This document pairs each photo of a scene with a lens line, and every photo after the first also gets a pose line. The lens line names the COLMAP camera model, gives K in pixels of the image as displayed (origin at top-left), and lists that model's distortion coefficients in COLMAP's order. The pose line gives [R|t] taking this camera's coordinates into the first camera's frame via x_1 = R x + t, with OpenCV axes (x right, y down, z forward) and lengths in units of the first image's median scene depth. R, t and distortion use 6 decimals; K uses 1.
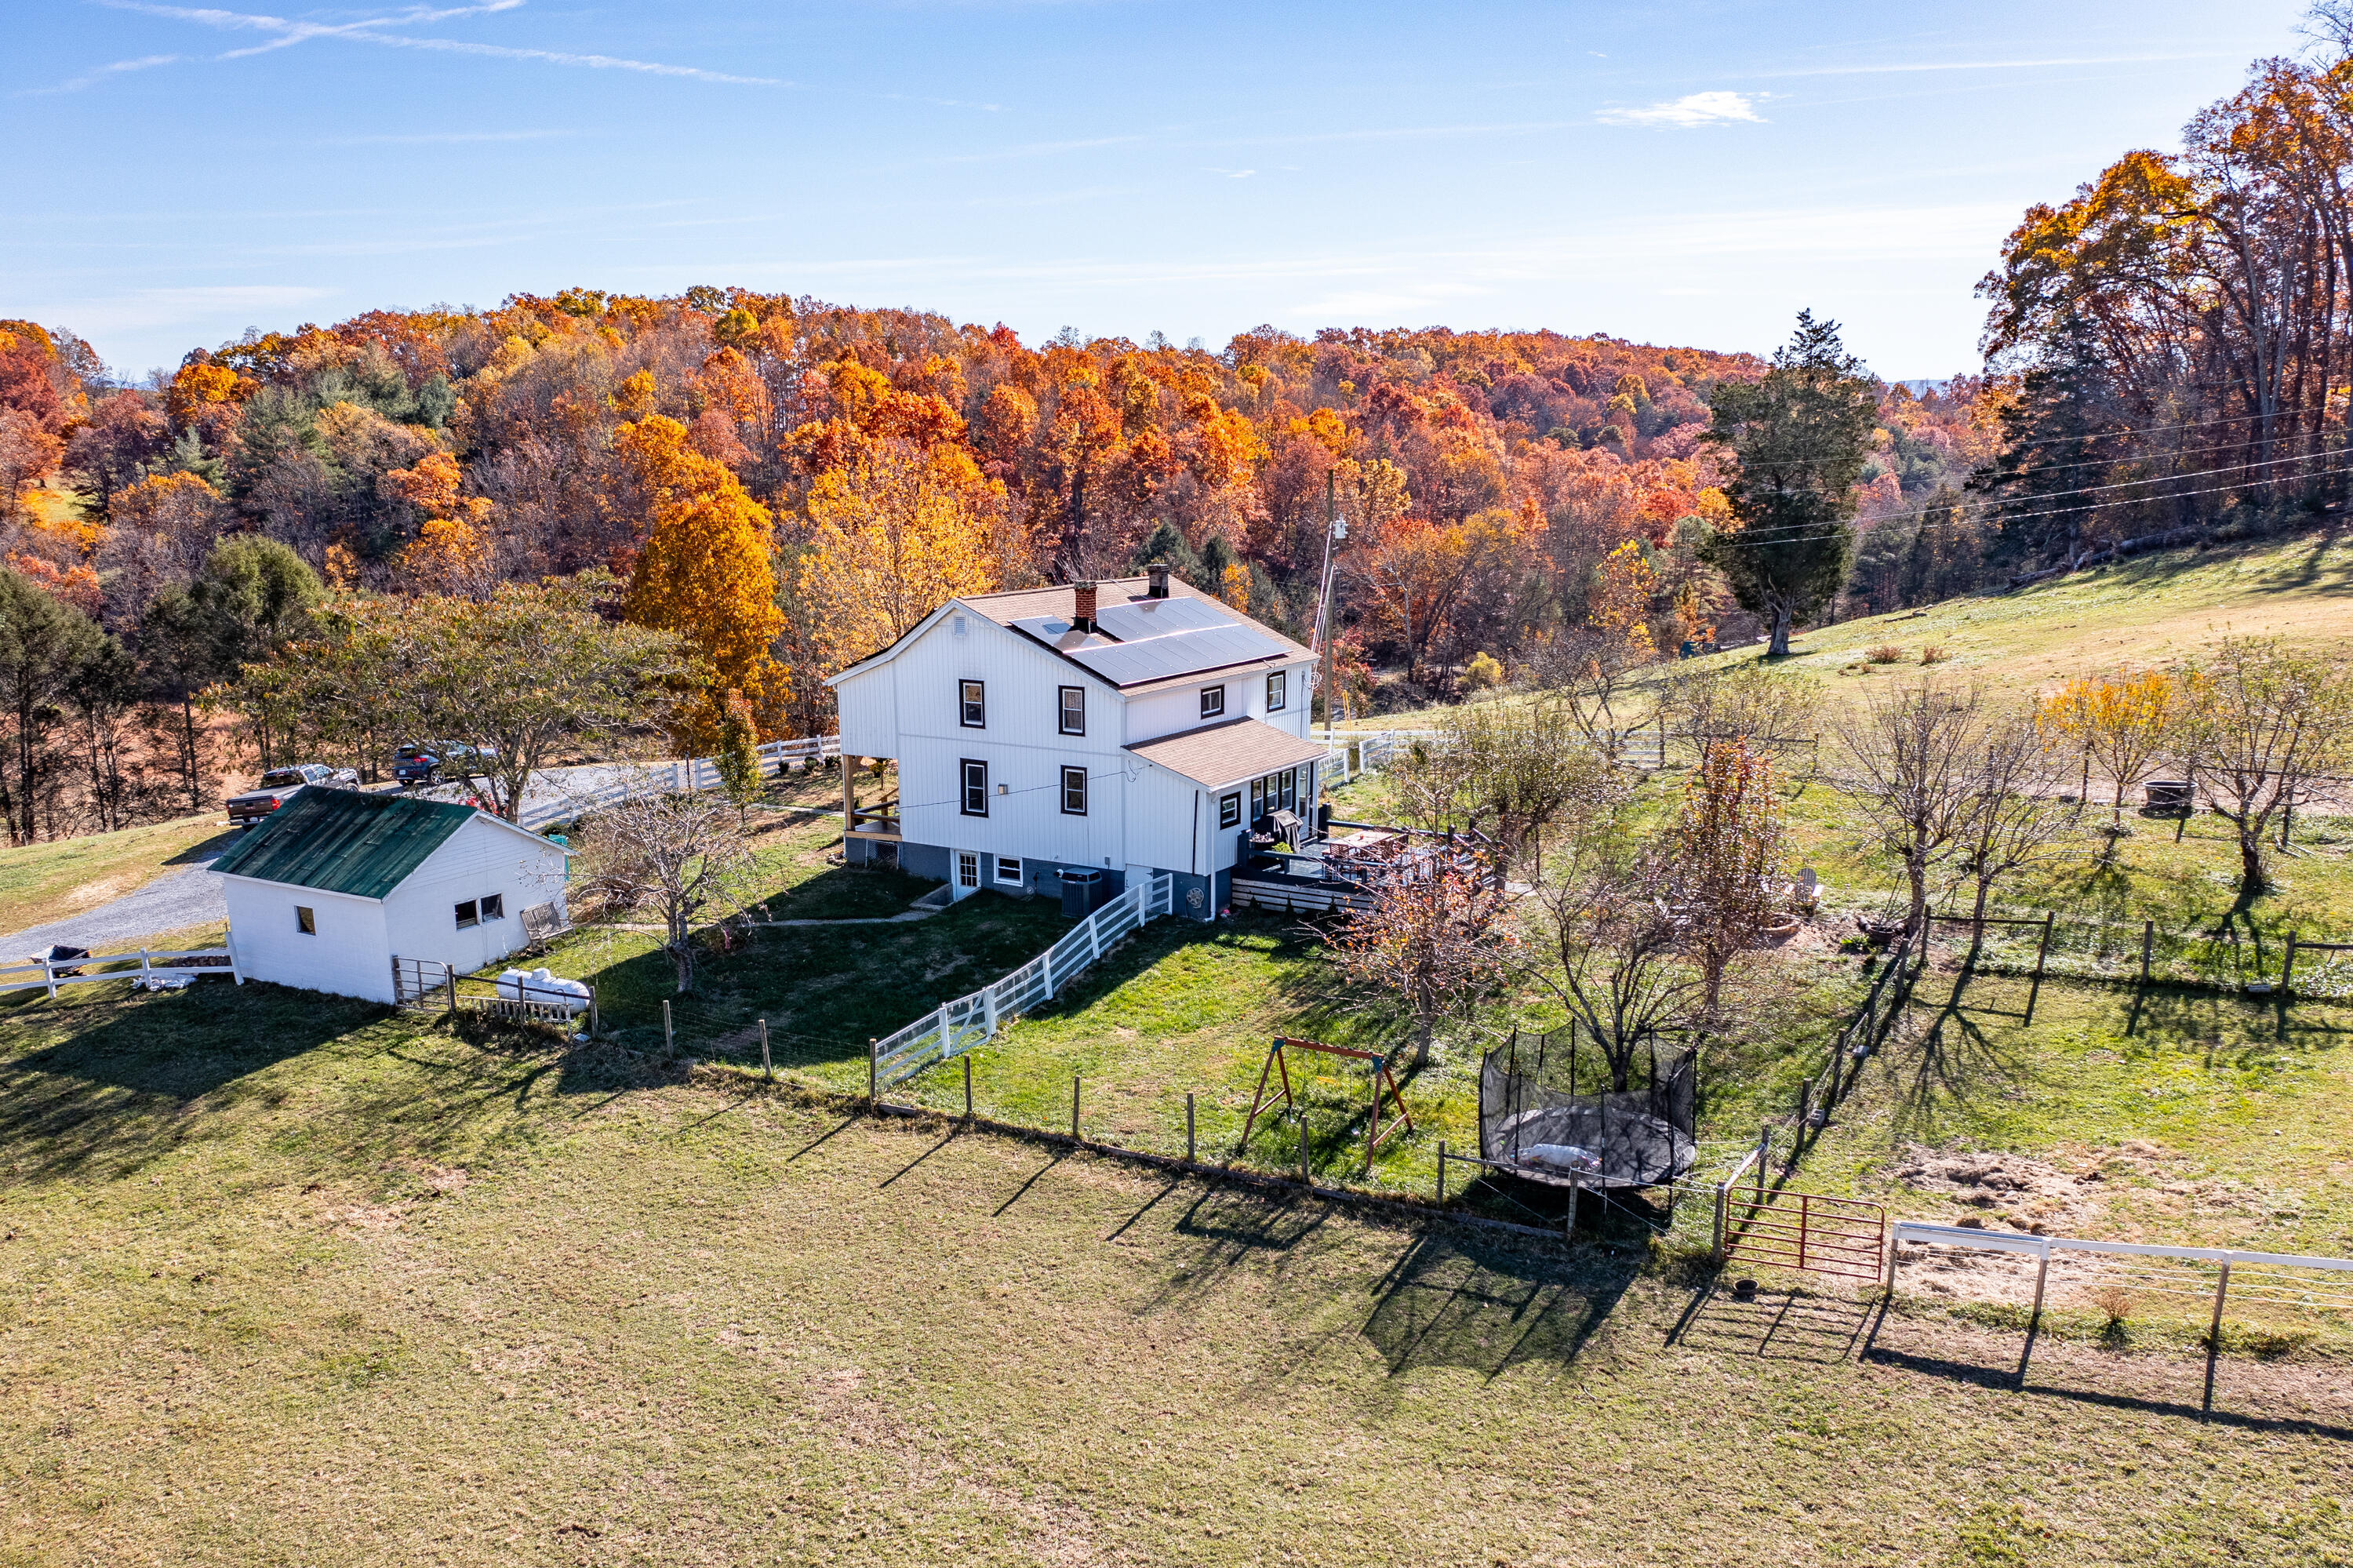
lens RADIAL K [[1965.0, 0, 1099.4], [0, 1965.0, 790.9], [0, 0, 1]] dist [-0.001796, -0.001761]
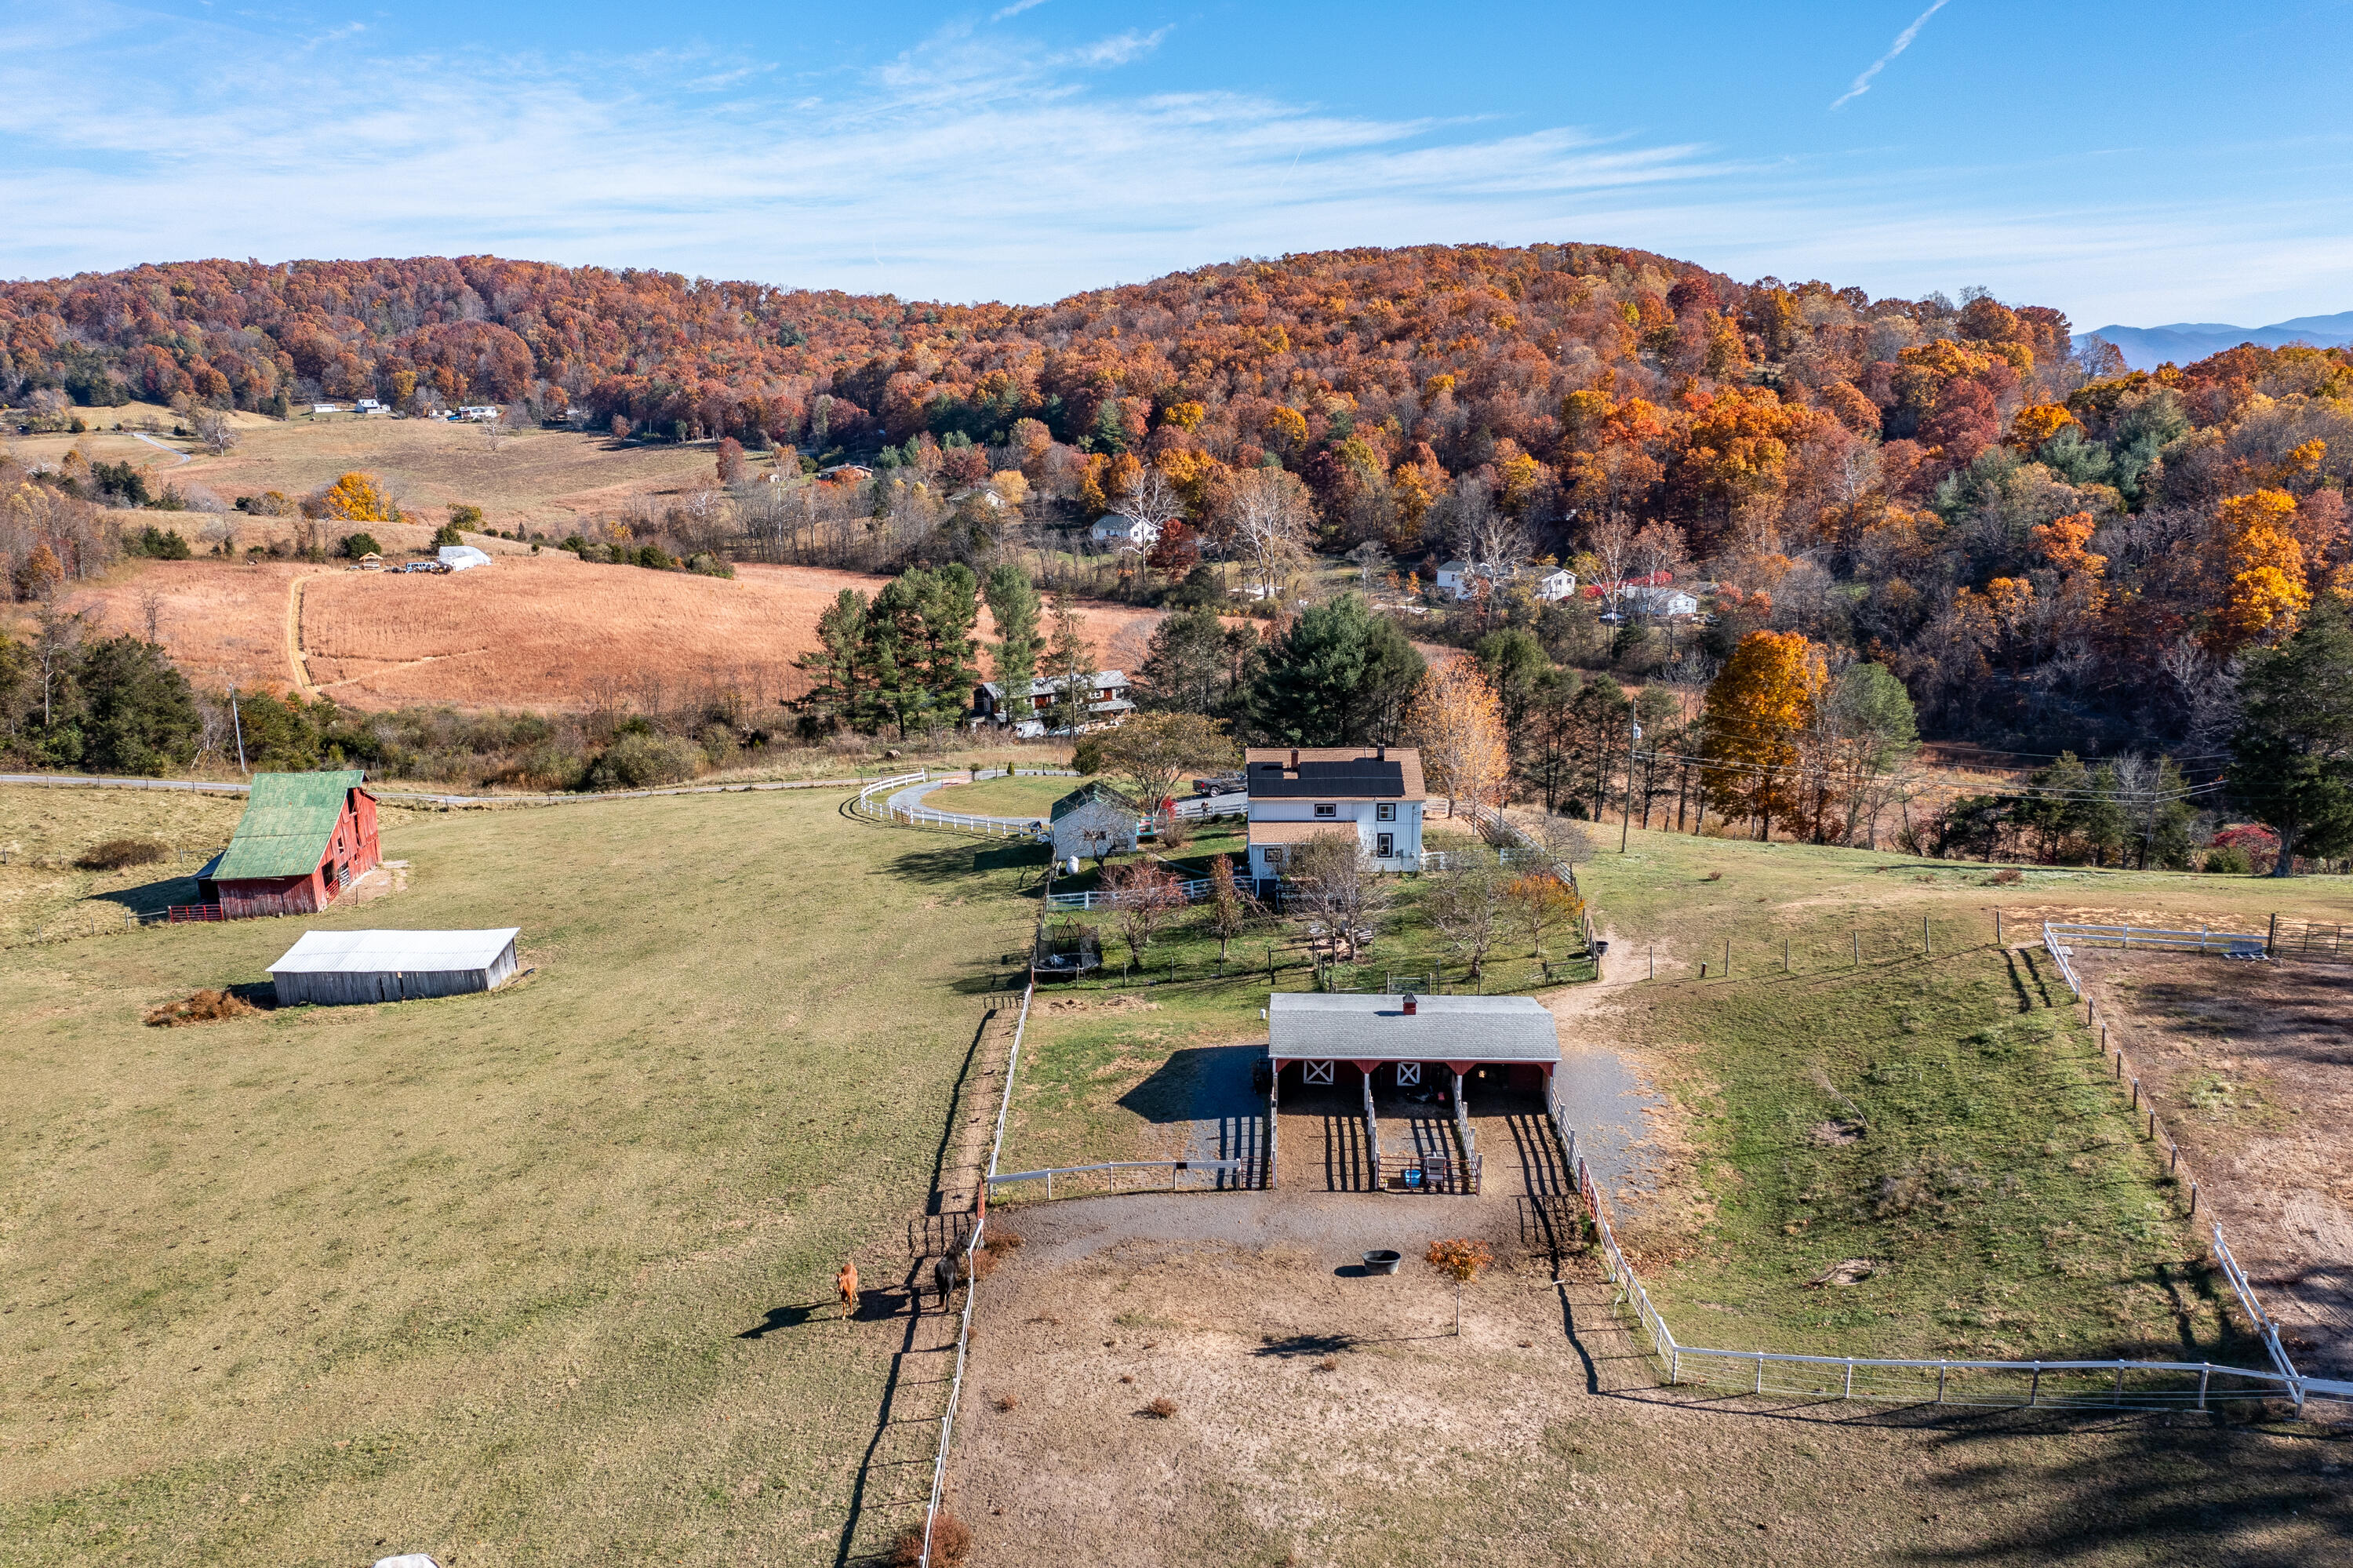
lens RADIAL K [[1913.0, 0, 1122.4], [0, 1913.0, 948.1], [0, 0, 1]] dist [-0.016756, 0.006104]
pose [[0.513895, 0.238064, -0.824159, 0.366284], [-0.143397, 0.971044, 0.191078, -0.057111], [0.845783, 0.019988, 0.533152, -0.074204]]
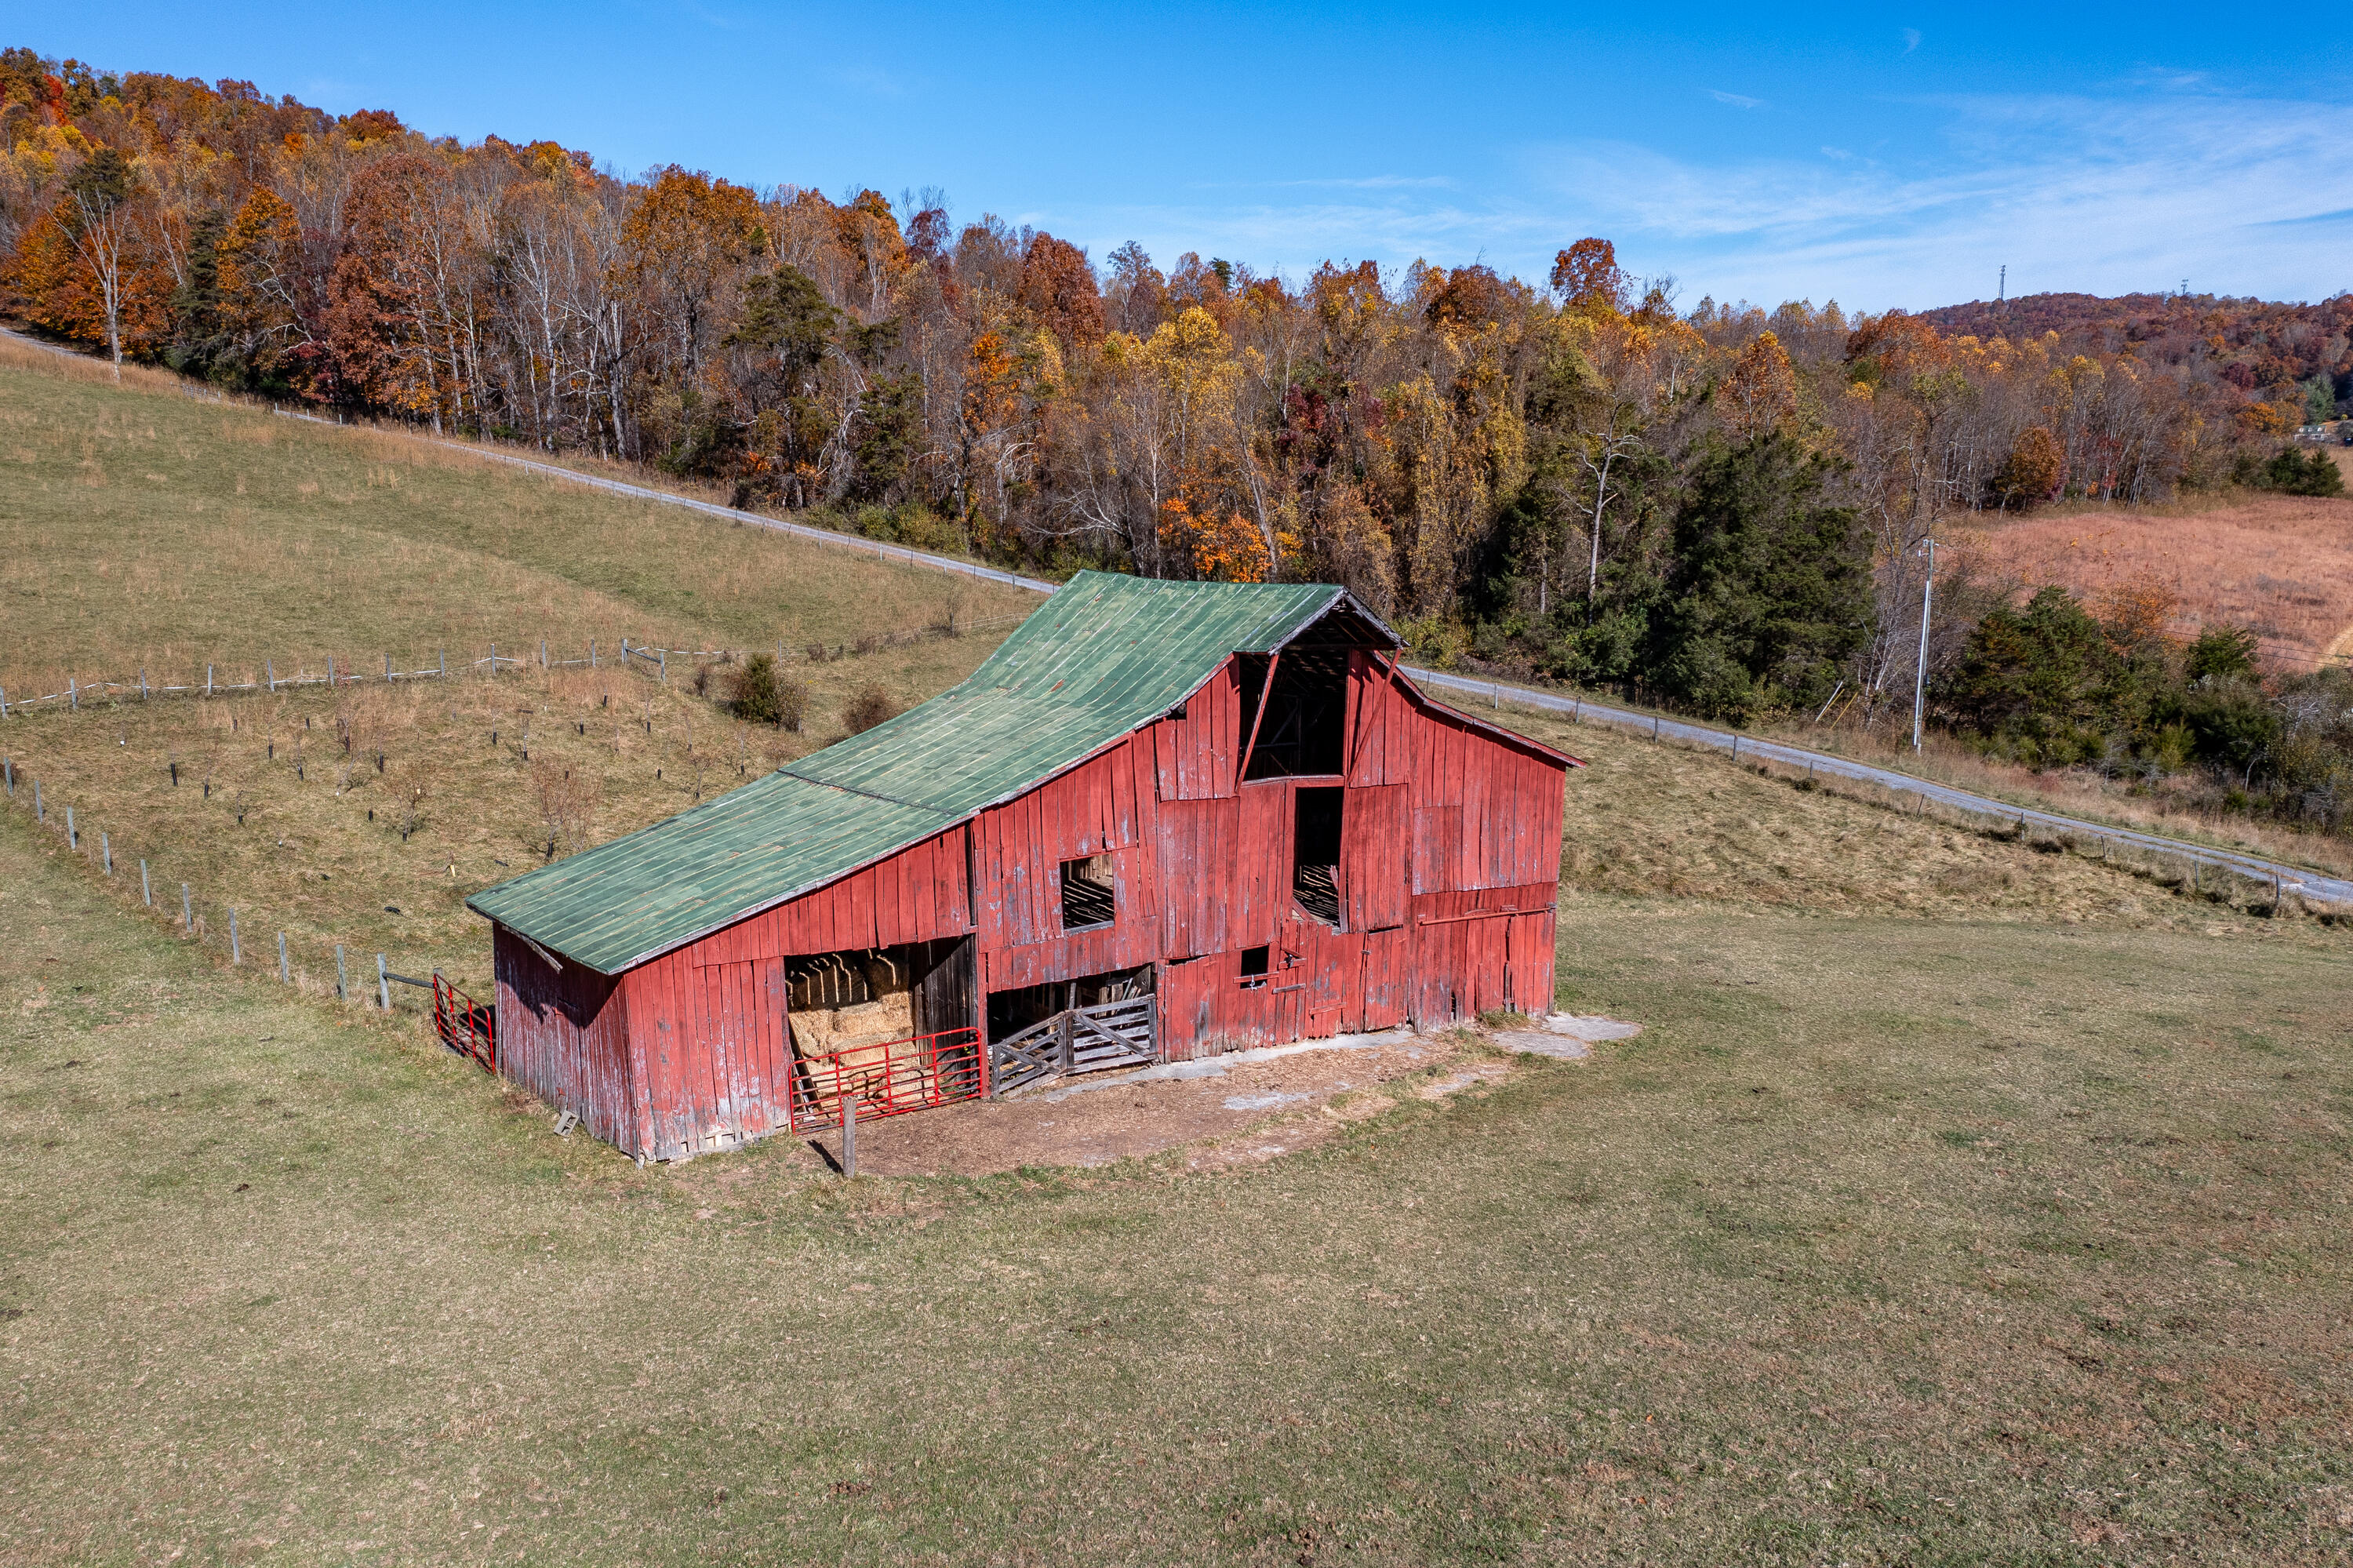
lens RADIAL K [[1913.0, 0, 1122.4], [0, 1913.0, 948.1], [0, 0, 1]] dist [-0.016756, 0.006104]
pose [[-0.534517, 0.207213, -0.819362, -0.120024], [-0.135695, 0.935860, 0.325196, 0.016427], [0.834193, 0.285006, -0.472115, 0.092598]]
